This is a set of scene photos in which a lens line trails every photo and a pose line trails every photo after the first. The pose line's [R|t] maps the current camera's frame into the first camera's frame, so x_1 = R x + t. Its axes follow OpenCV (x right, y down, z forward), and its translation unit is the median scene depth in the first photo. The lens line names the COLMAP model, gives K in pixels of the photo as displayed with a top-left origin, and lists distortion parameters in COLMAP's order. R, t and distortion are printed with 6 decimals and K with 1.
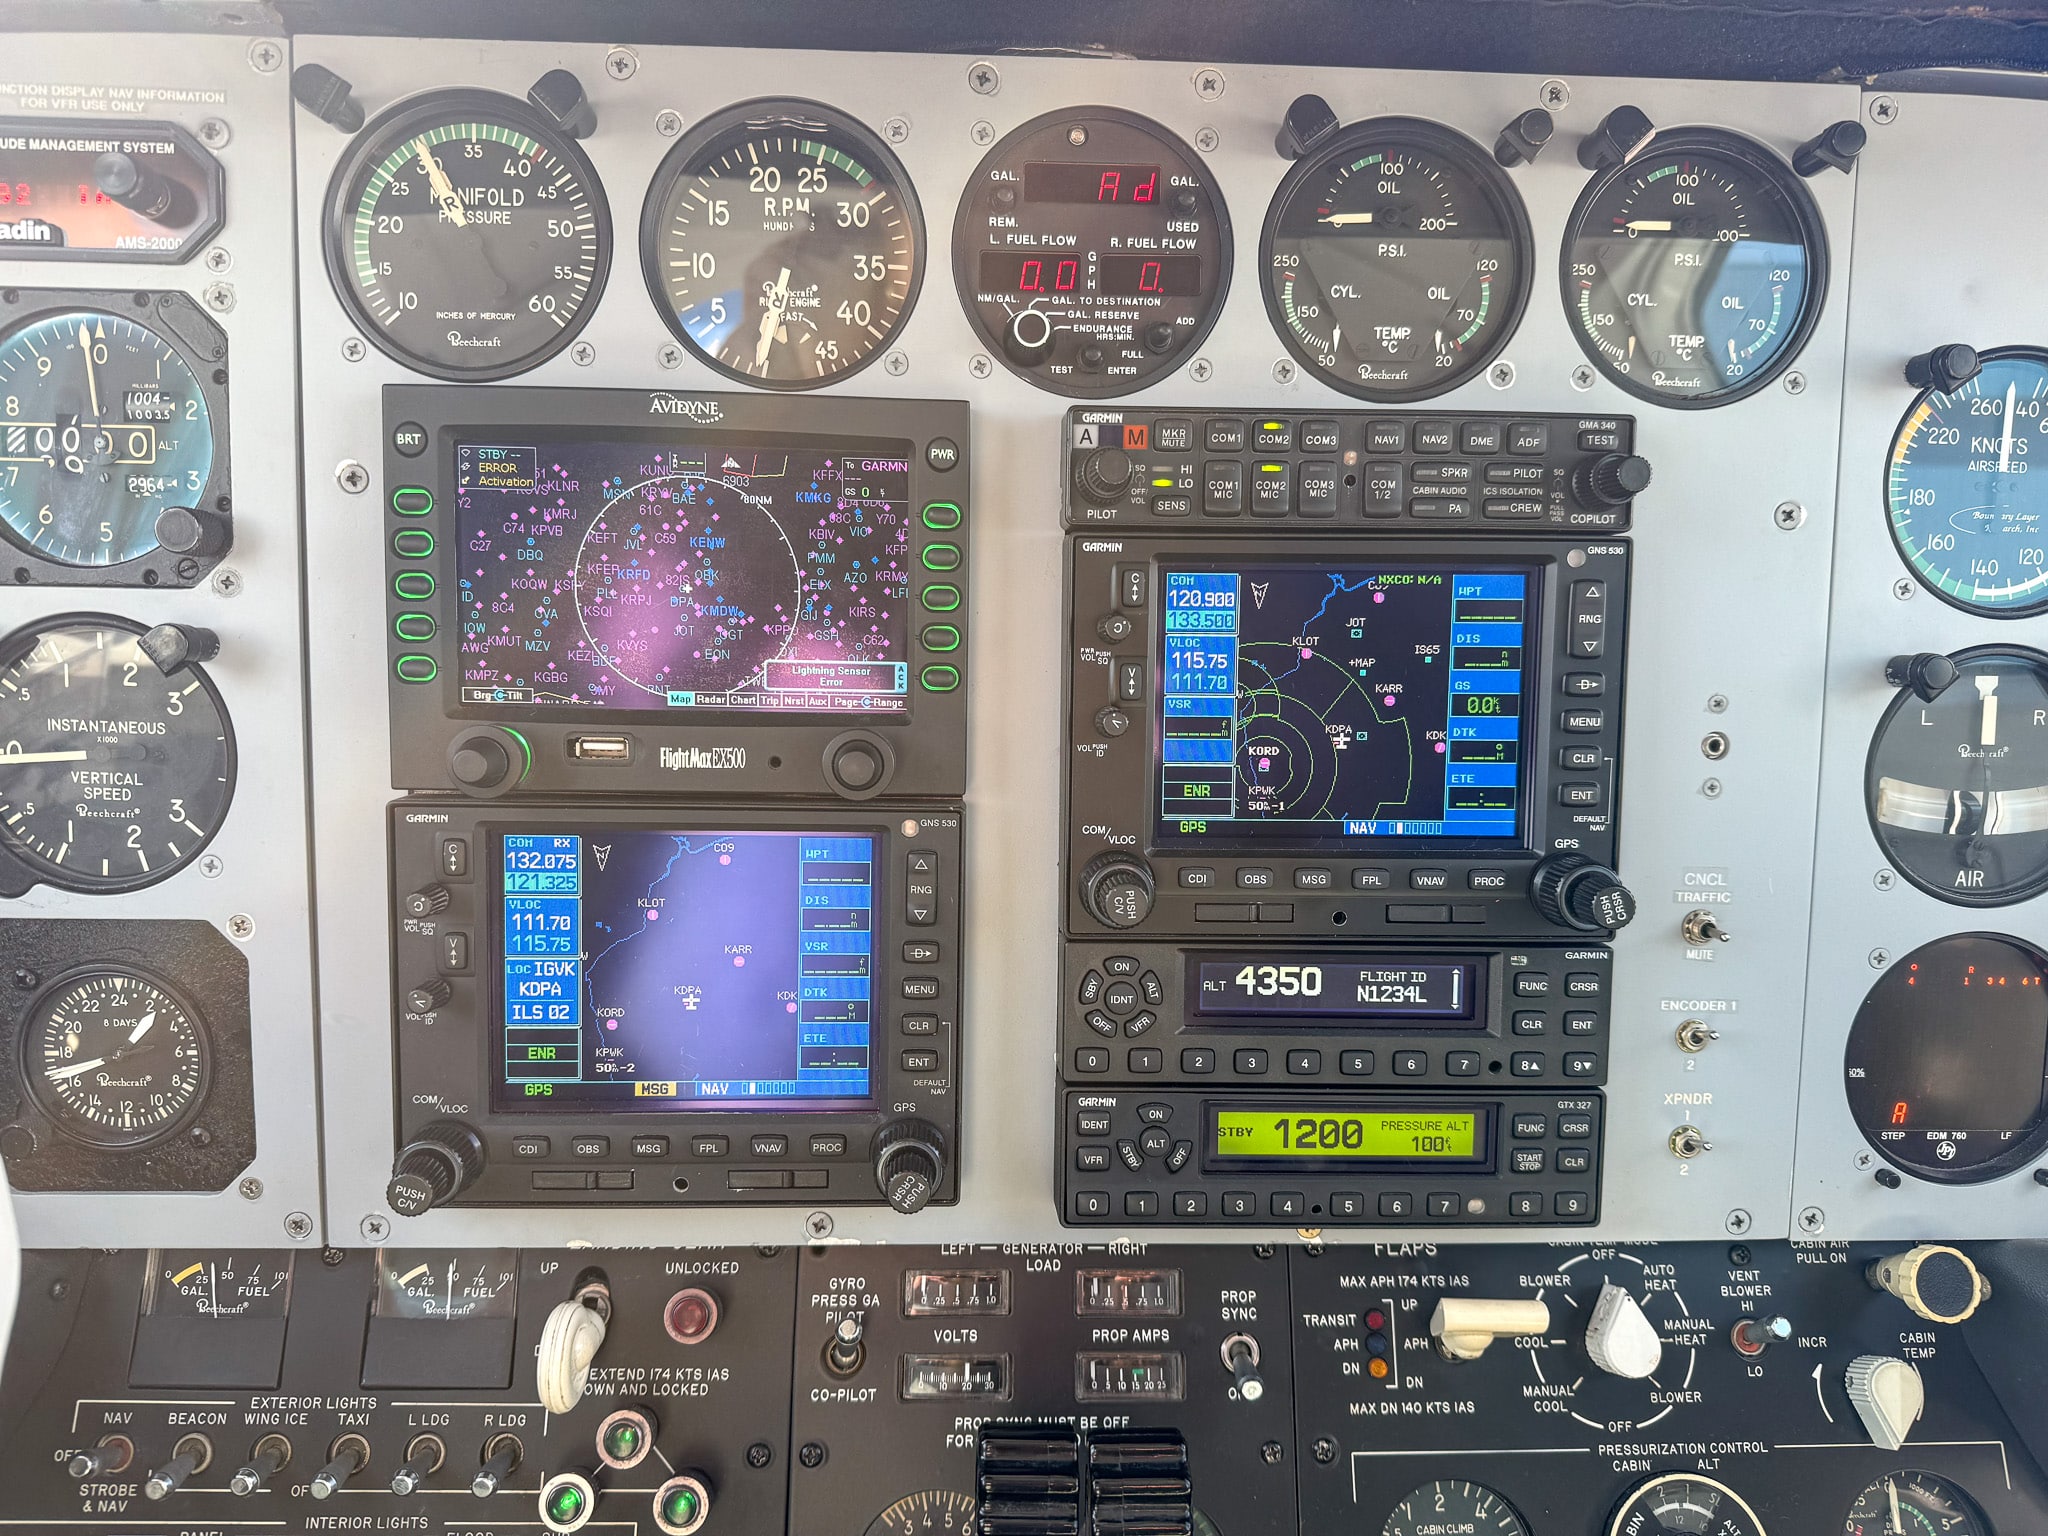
lens RADIAL K [[1475.1, 0, 1011.0], [0, 1475.1, 781.9], [0, 0, 1]] dist [0.049860, -0.108764]
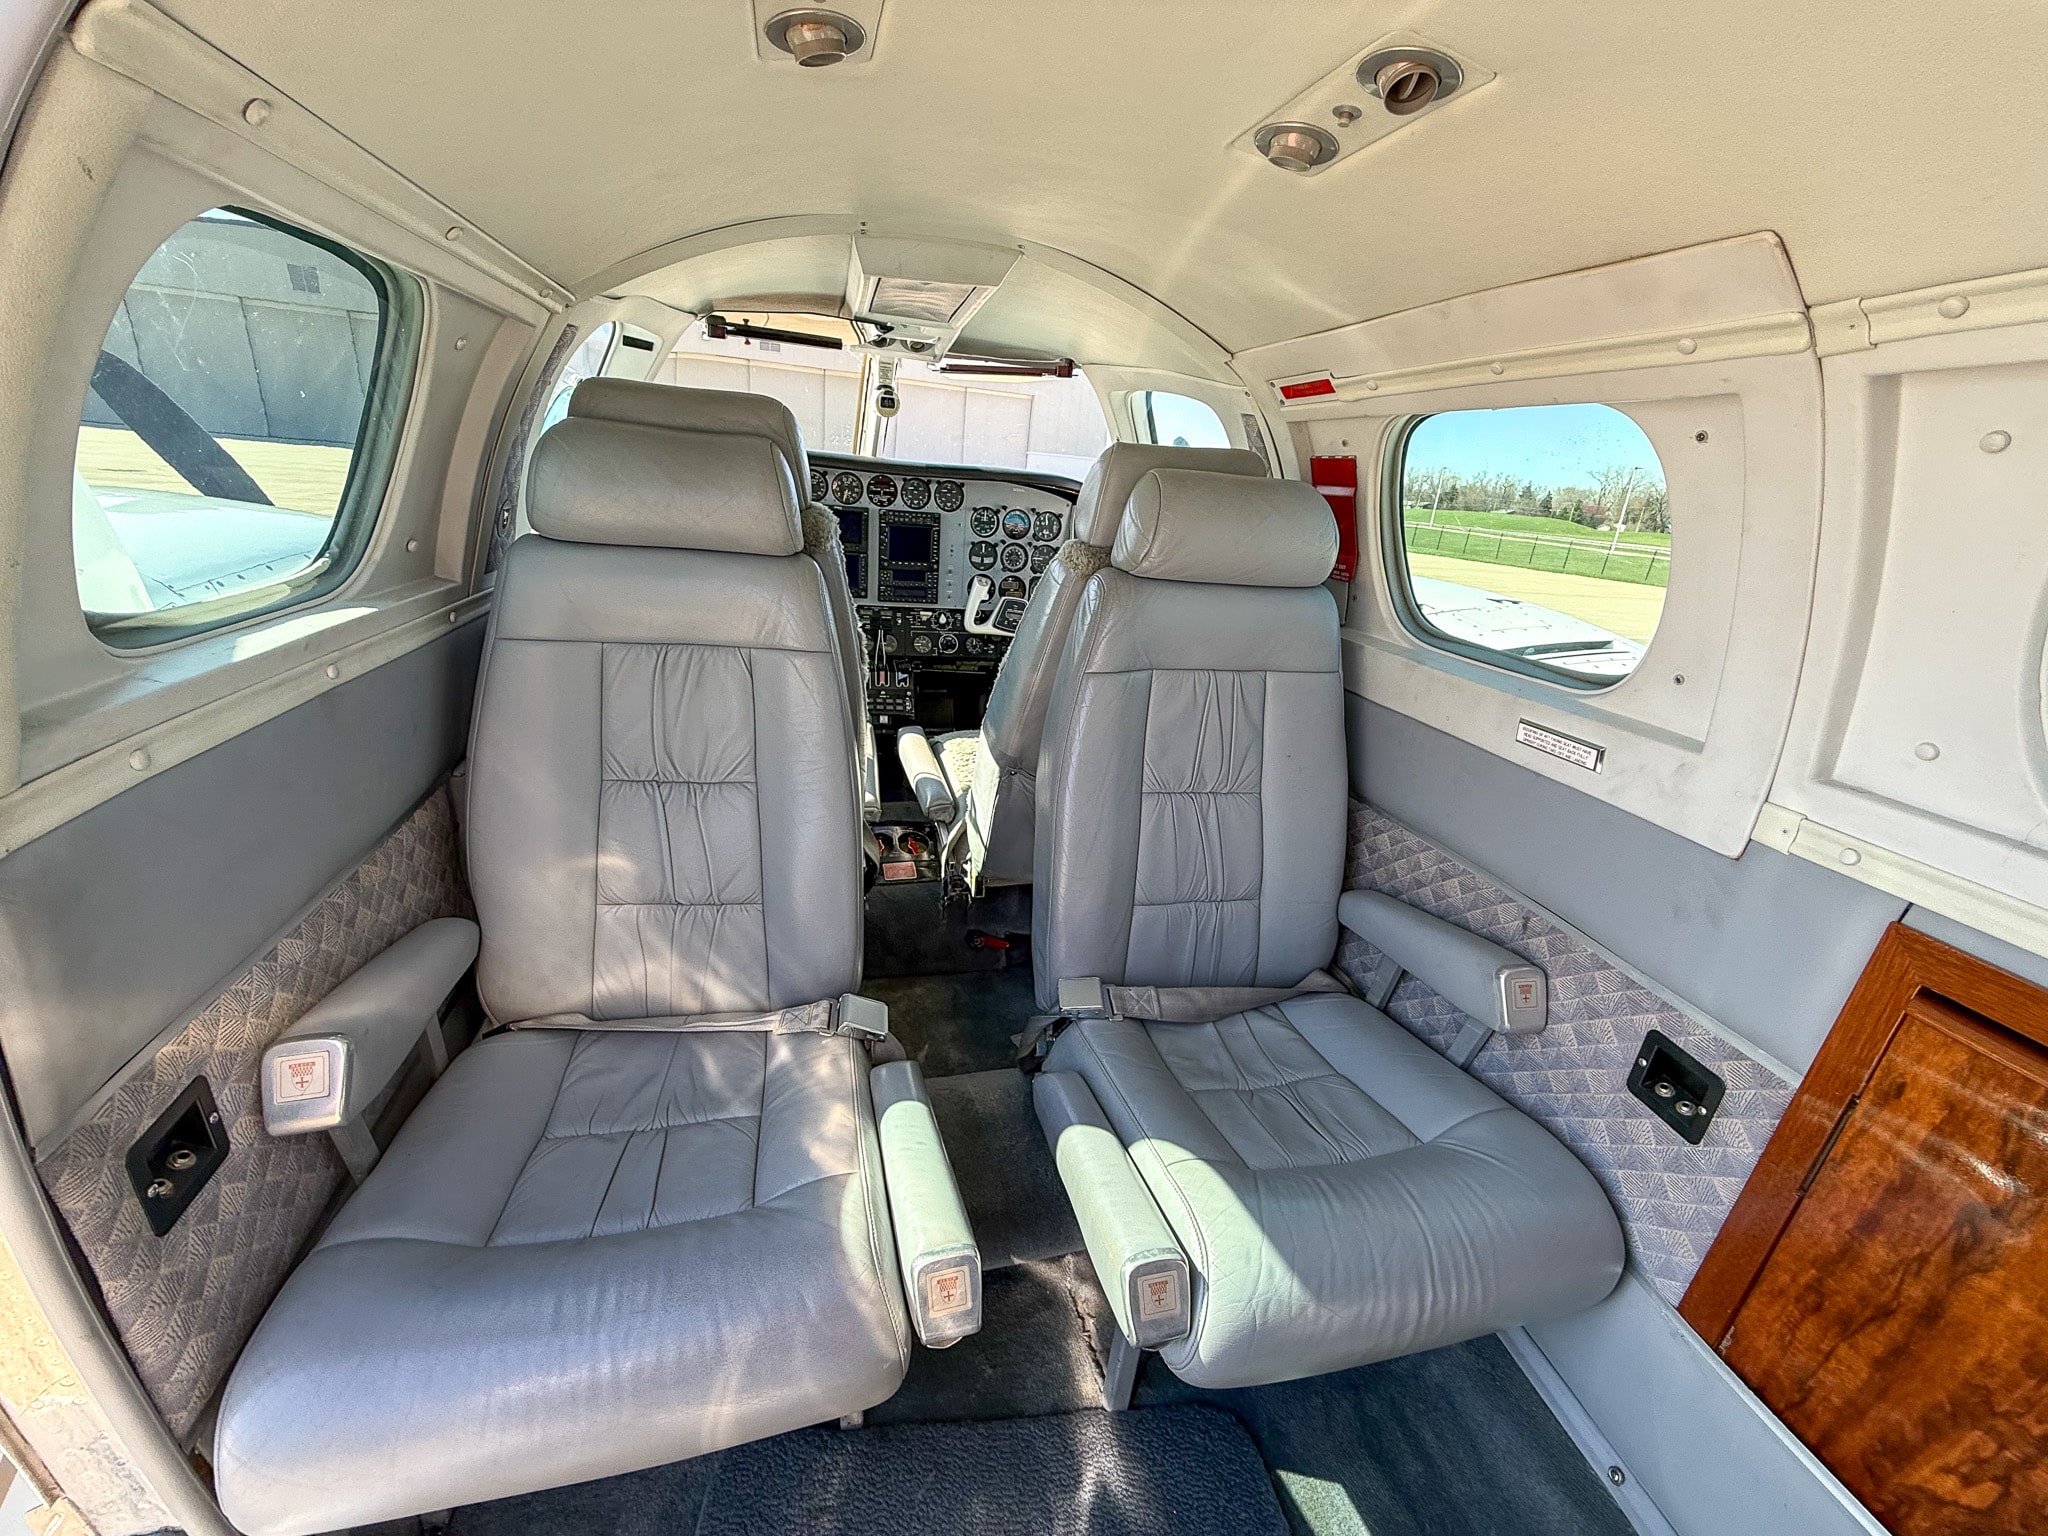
lens RADIAL K [[815.3, 0, 1019.1], [0, 815.3, 768.8], [0, 0, 1]] dist [0.001193, -0.000351]
pose [[0.976396, -0.010206, 0.215749, -0.217439], [-0.035795, 0.977425, 0.208230, 0.231847], [-0.213003, -0.211038, 0.953988, -4.235982]]
